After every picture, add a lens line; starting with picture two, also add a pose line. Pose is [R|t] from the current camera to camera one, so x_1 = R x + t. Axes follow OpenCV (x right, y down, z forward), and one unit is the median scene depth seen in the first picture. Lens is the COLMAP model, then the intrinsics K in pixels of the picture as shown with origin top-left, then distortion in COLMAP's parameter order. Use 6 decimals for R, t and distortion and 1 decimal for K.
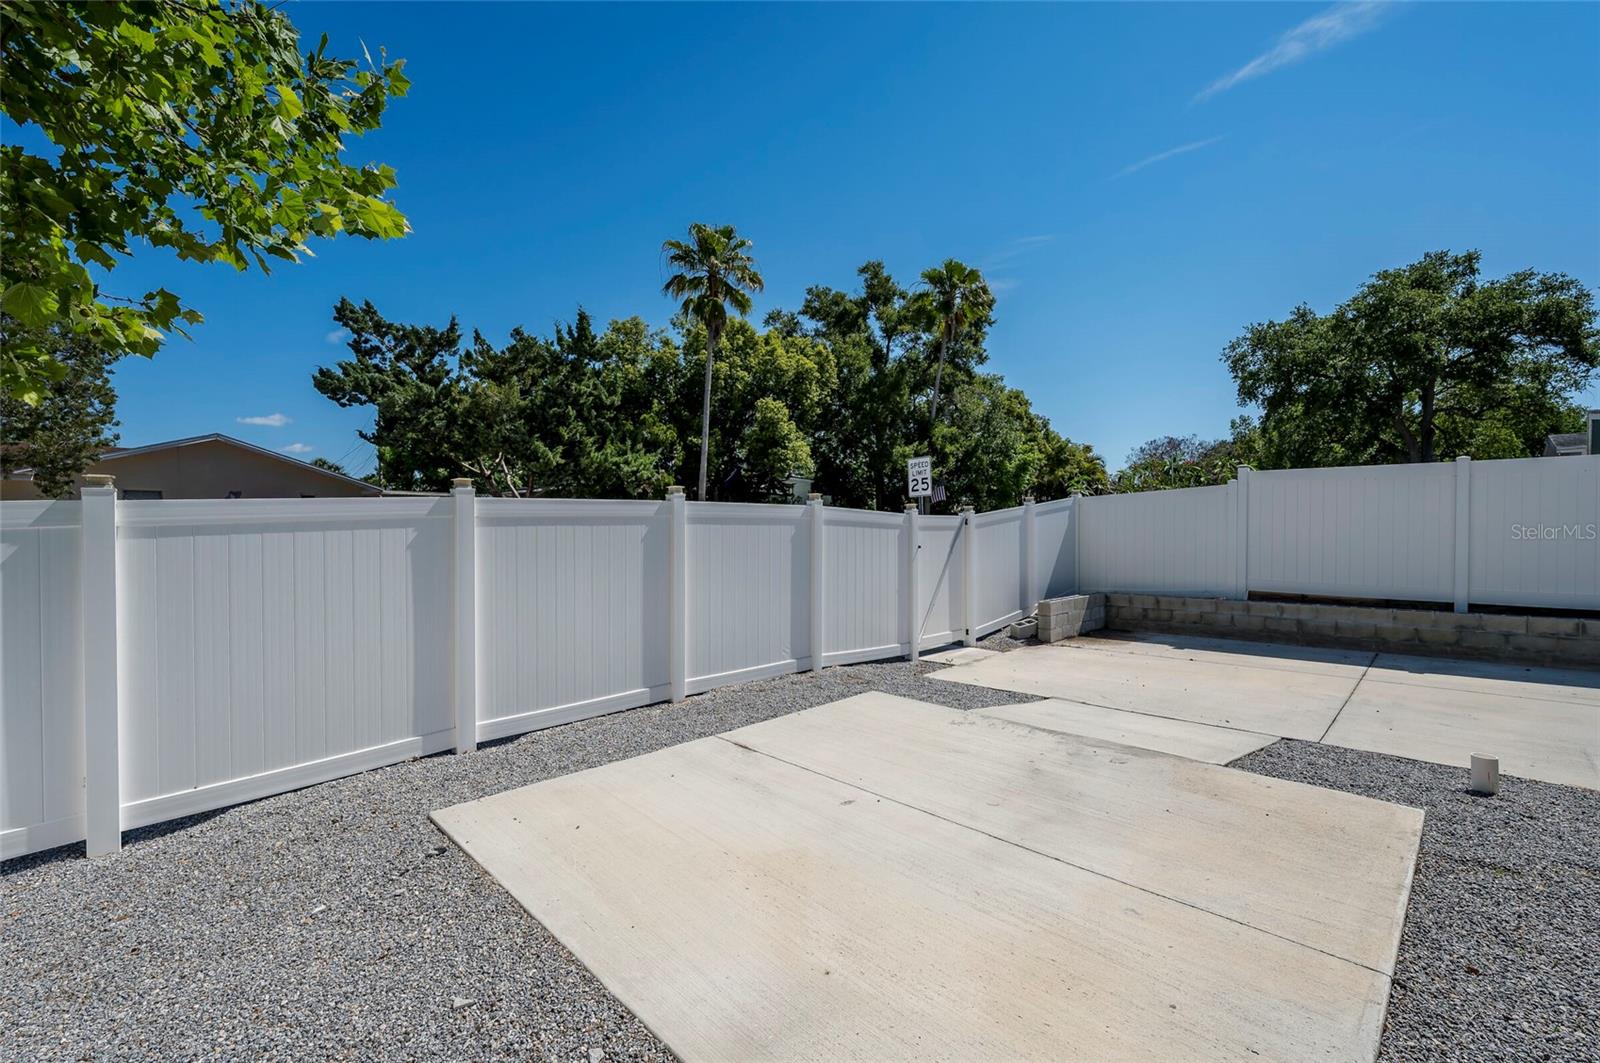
lens RADIAL K [[670.2, 0, 798.1], [0, 670.2, 525.9], [0, 0, 1]] dist [0.001163, -0.000745]
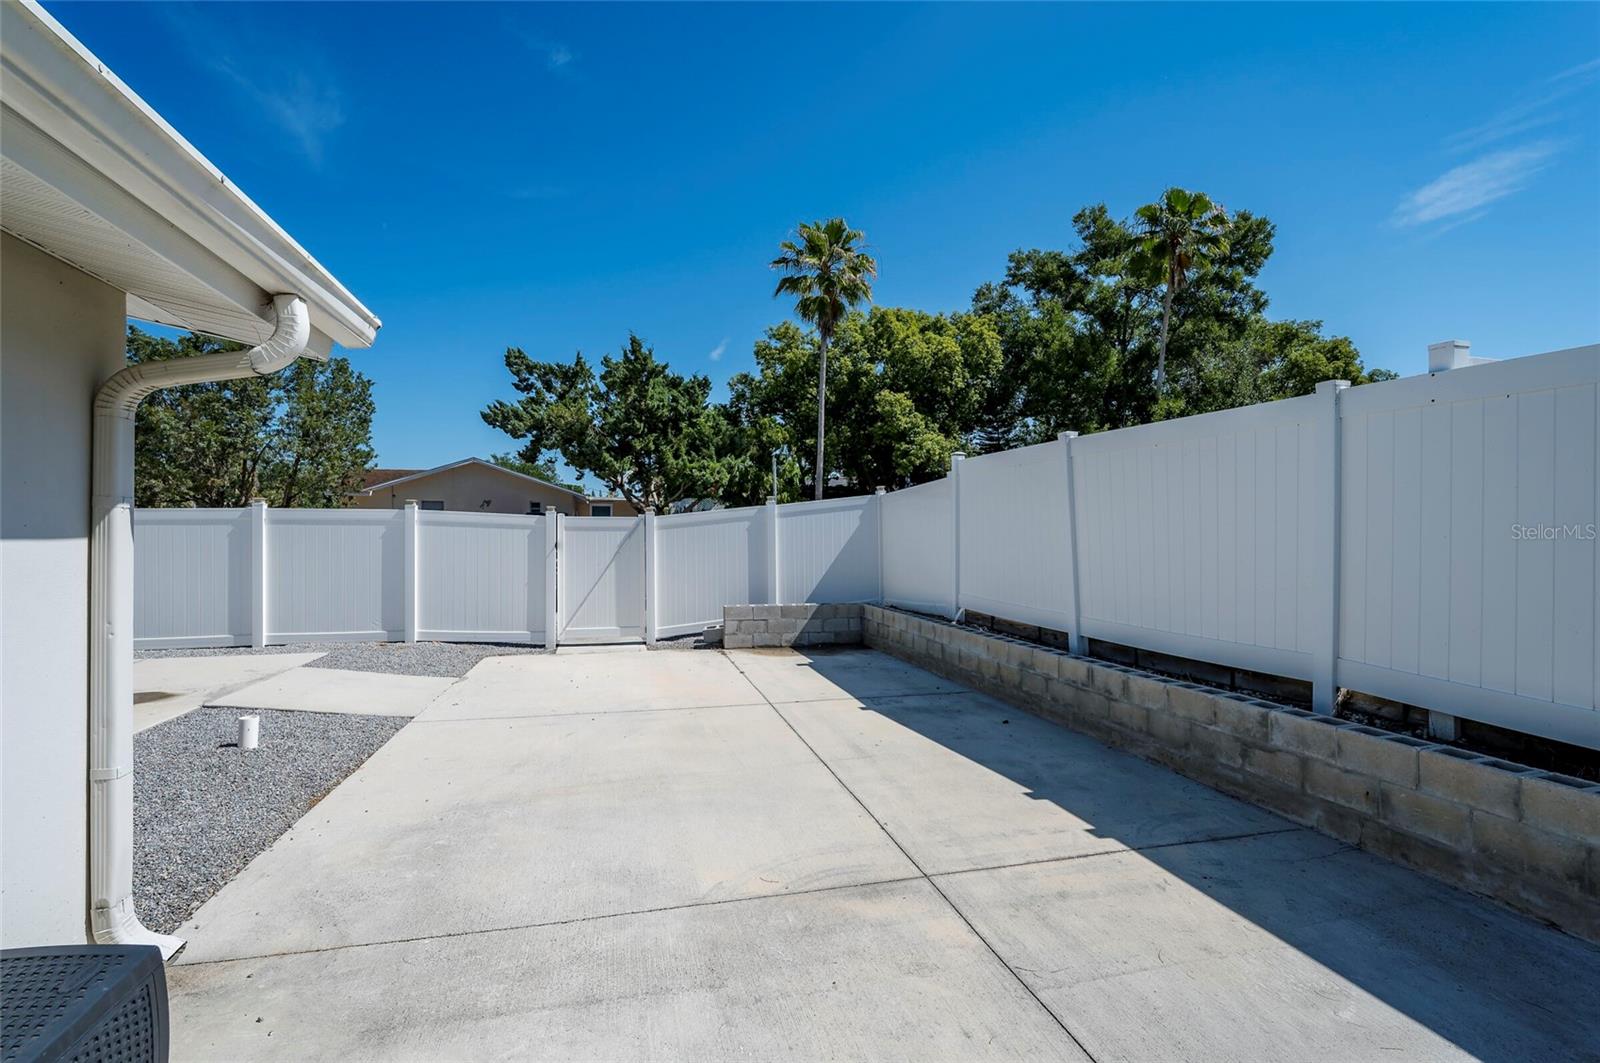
lens RADIAL K [[738.8, 0, 807.8], [0, 738.8, 532.0], [0, 0, 1]] dist [-0.008758, 0.000633]
pose [[0.858558, 0.005723, -0.512685, 0.420596], [-0.003339, 0.999979, 0.005570, 0.000677], [0.512706, -0.003070, 0.858559, 0.065323]]
